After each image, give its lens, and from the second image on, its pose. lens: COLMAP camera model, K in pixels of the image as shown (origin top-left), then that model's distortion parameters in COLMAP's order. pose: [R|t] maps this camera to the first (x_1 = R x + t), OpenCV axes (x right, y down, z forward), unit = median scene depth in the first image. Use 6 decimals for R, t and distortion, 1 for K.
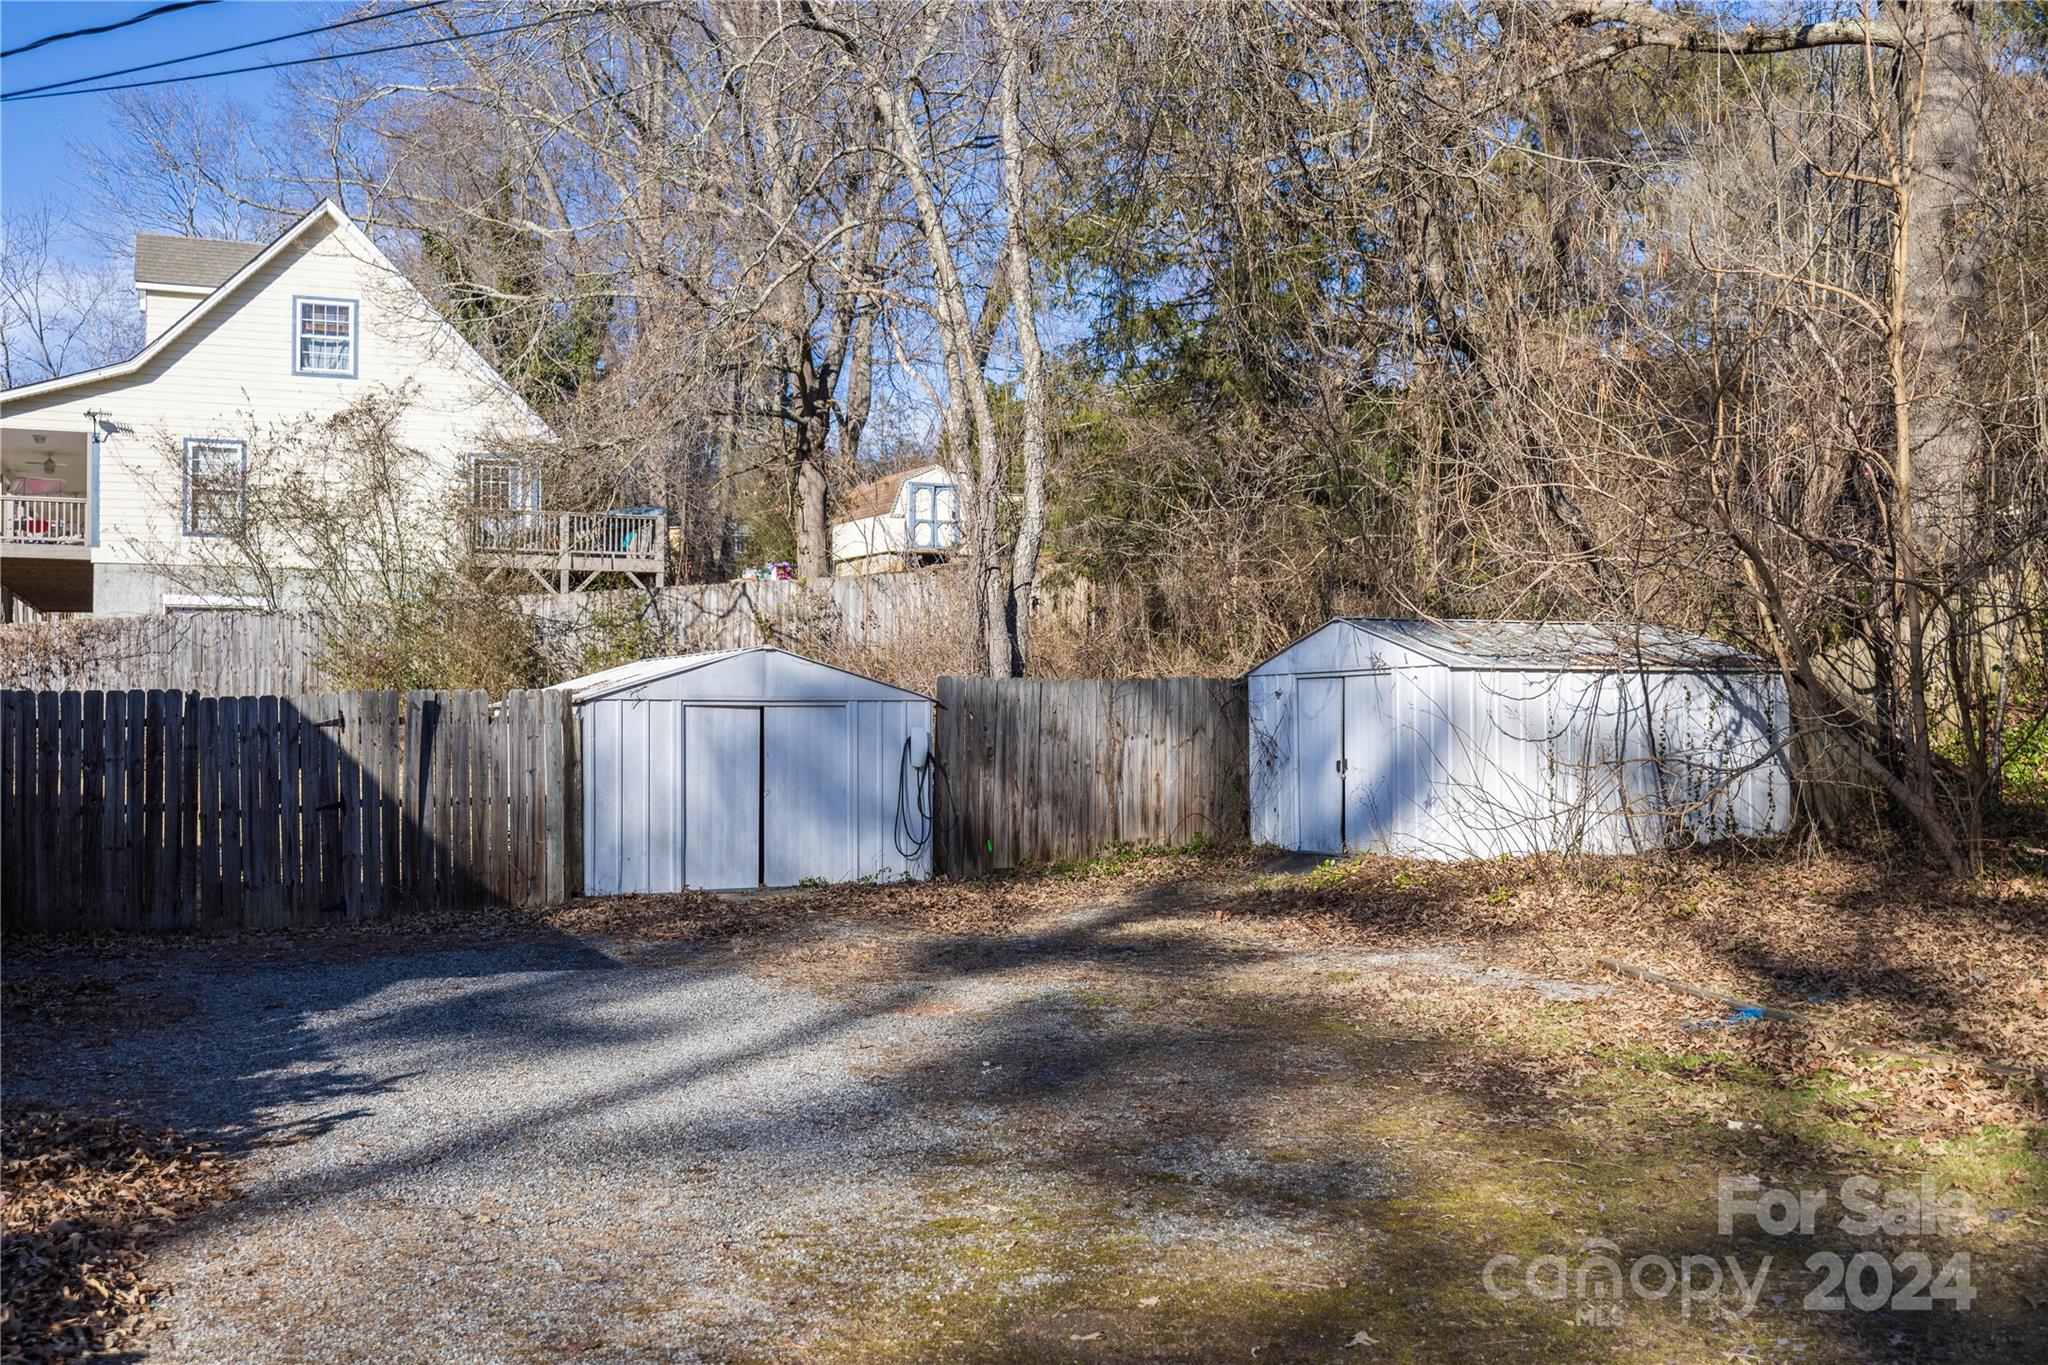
lens RADIAL K [[1968.6, 0, 1024.0], [0, 1968.6, 682.5], [0, 0, 1]] dist [-0.007764, -0.000316]
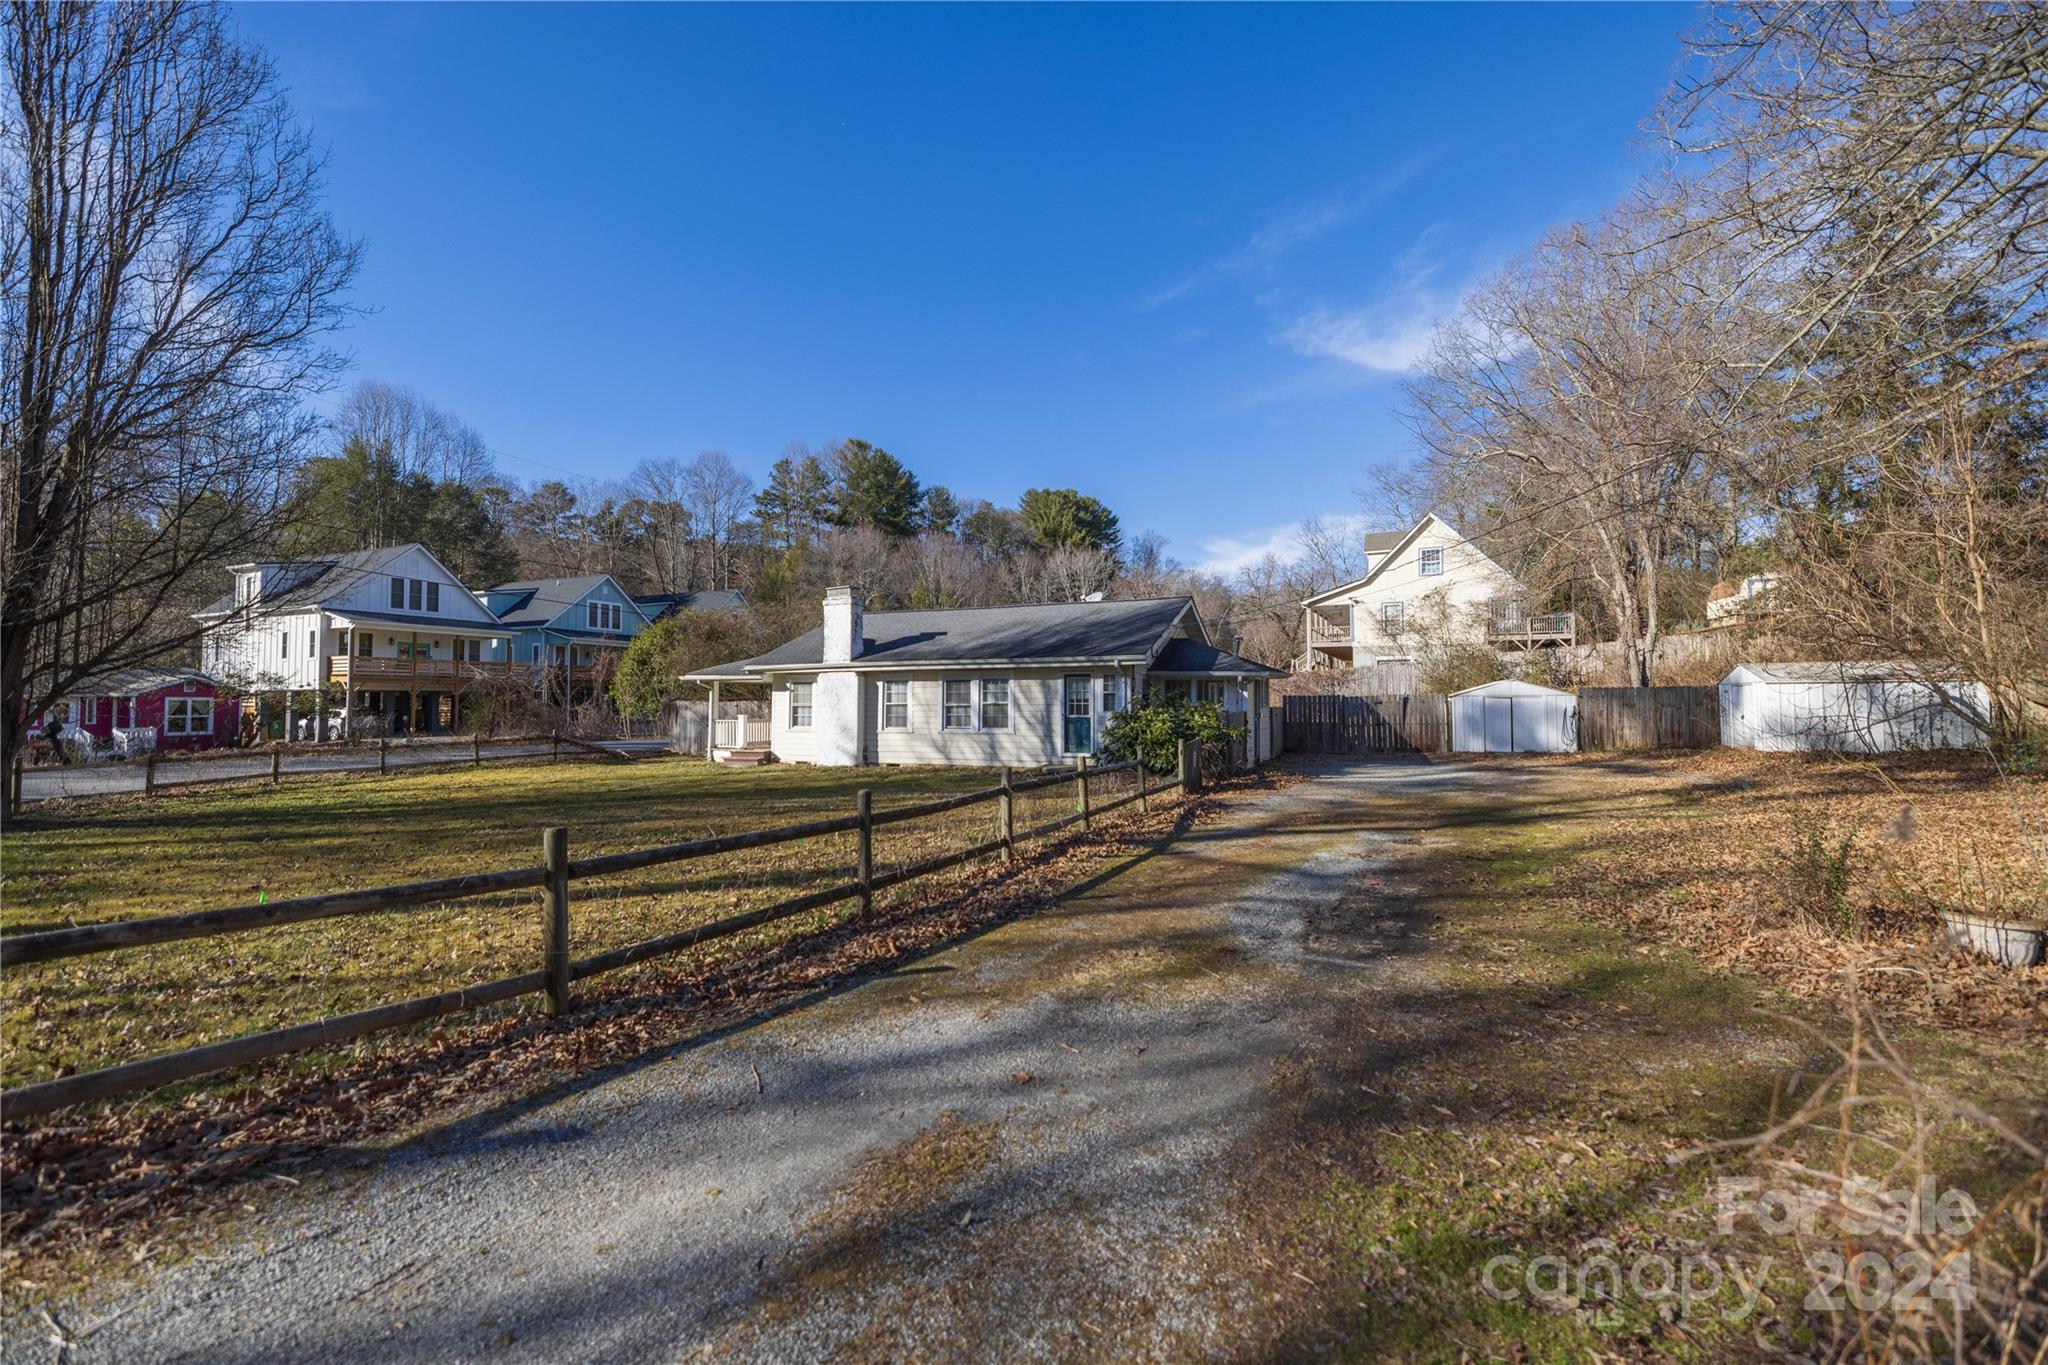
lens RADIAL K [[861.4, 0, 1015.1], [0, 861.4, 668.7], [0, 0, 1]] dist [-0.002406, -0.000541]
pose [[0.656615, -0.031604, -0.753563, 0.181676], [0.022127, 0.999499, -0.022639, -0.009478], [0.753901, -0.001809, 0.656985, -0.260759]]
